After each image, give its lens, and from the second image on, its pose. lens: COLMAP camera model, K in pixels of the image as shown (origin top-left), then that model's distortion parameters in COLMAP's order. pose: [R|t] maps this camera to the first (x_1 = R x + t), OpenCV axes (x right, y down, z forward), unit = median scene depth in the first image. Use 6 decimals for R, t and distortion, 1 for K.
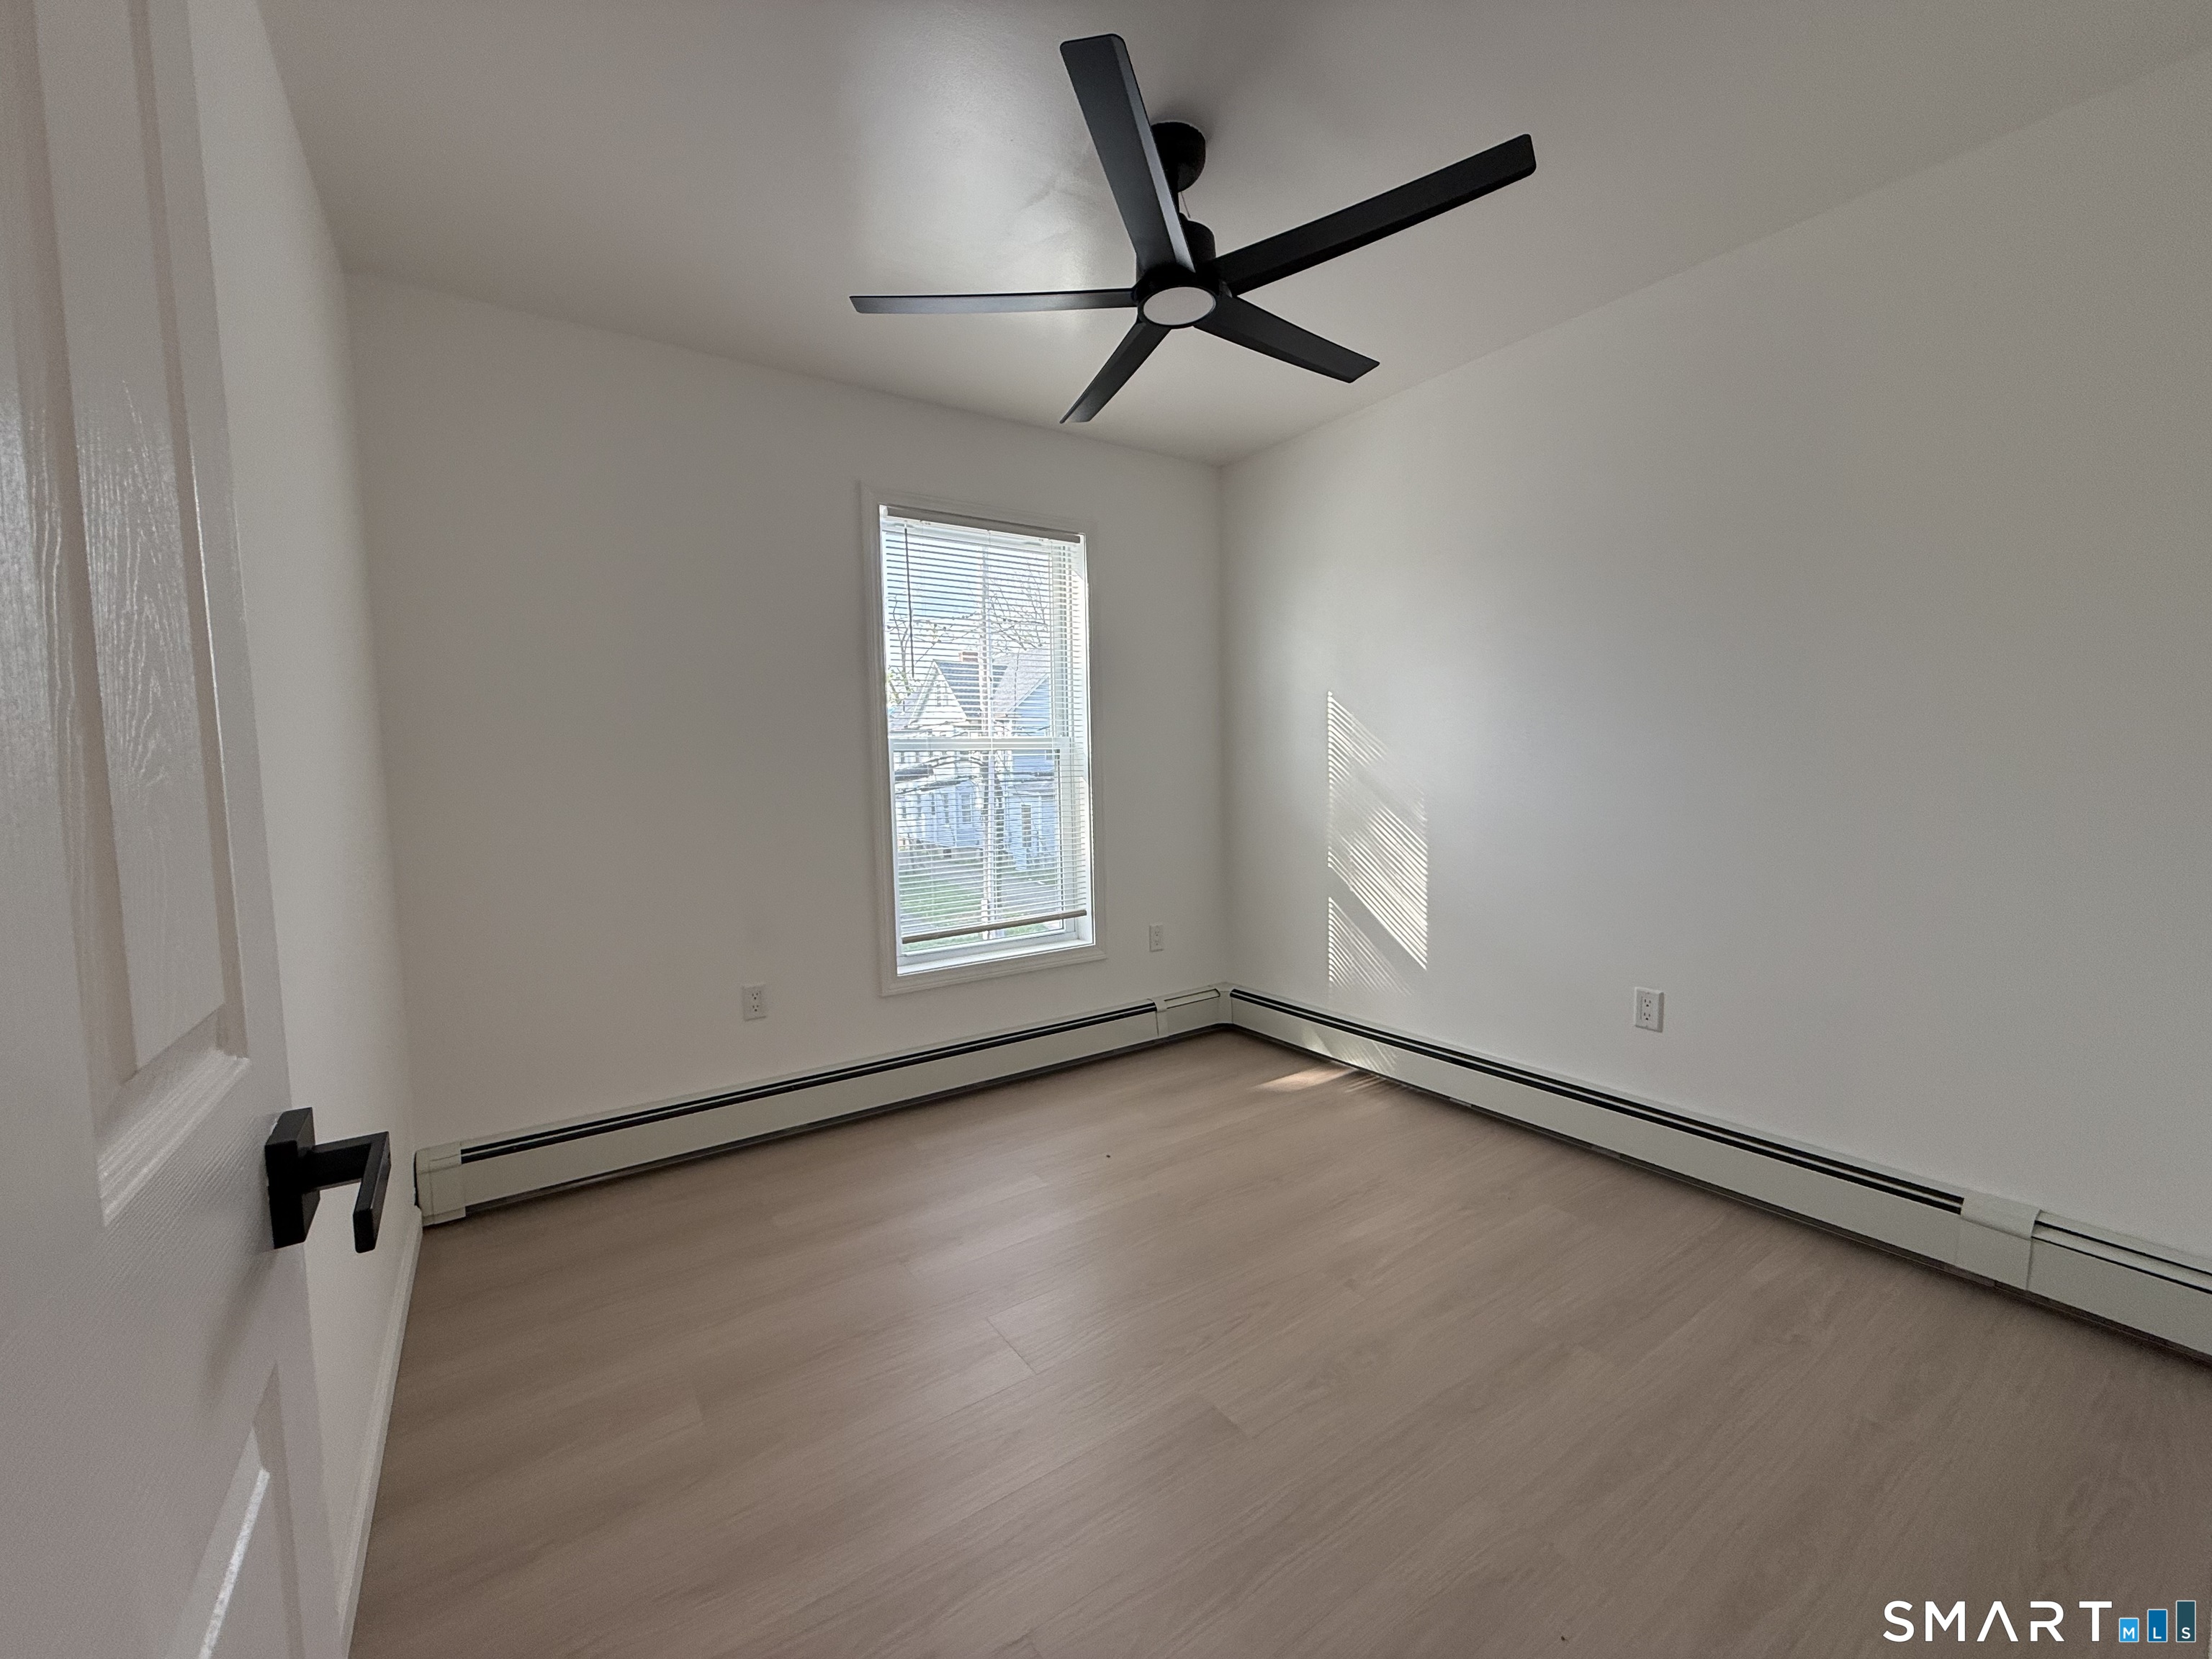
lens RADIAL K [[882.1, 0, 1102.1], [0, 882.1, 830.0], [0, 0, 1]] dist [-0.000558, -0.000132]
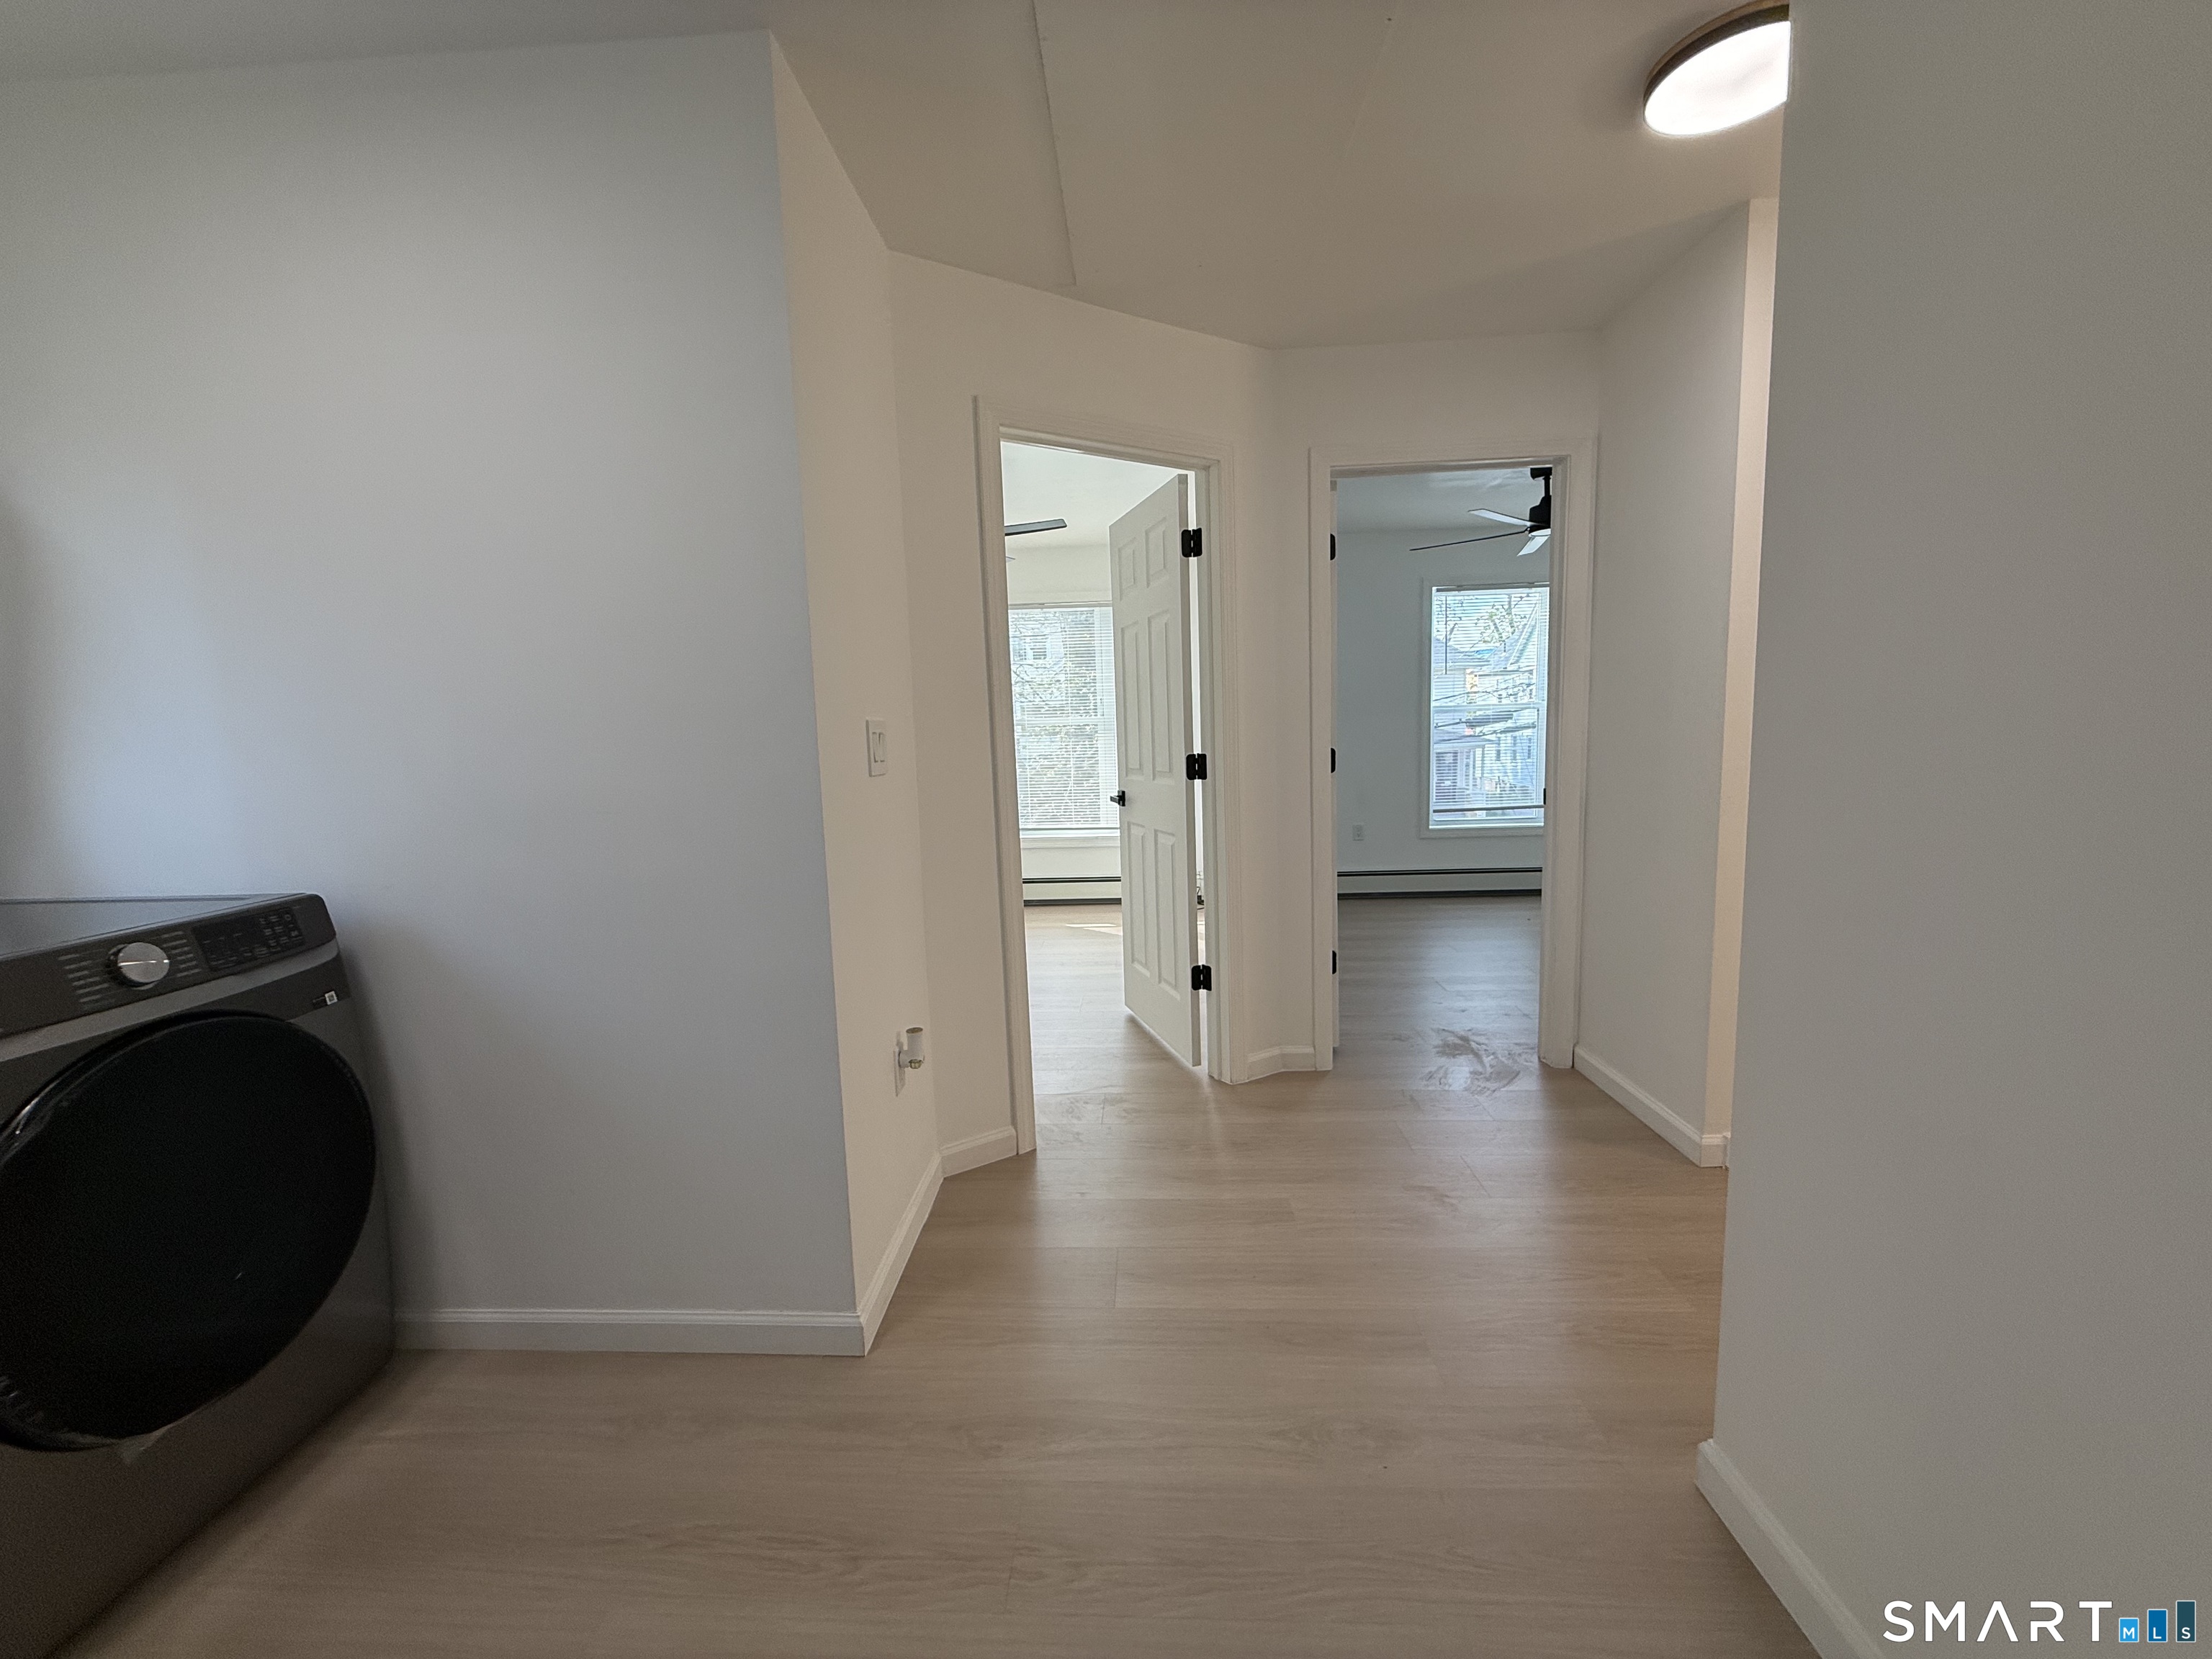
lens RADIAL K [[882.1, 0, 1102.1], [0, 882.1, 830.0], [0, 0, 1]] dist [-0.000558, -0.000132]
pose [[0.797456, 0.066692, -0.599679, 0.361656], [-0.028410, 0.996921, 0.073090, 0.044821], [0.602707, -0.041249, 0.796895, -0.993362]]
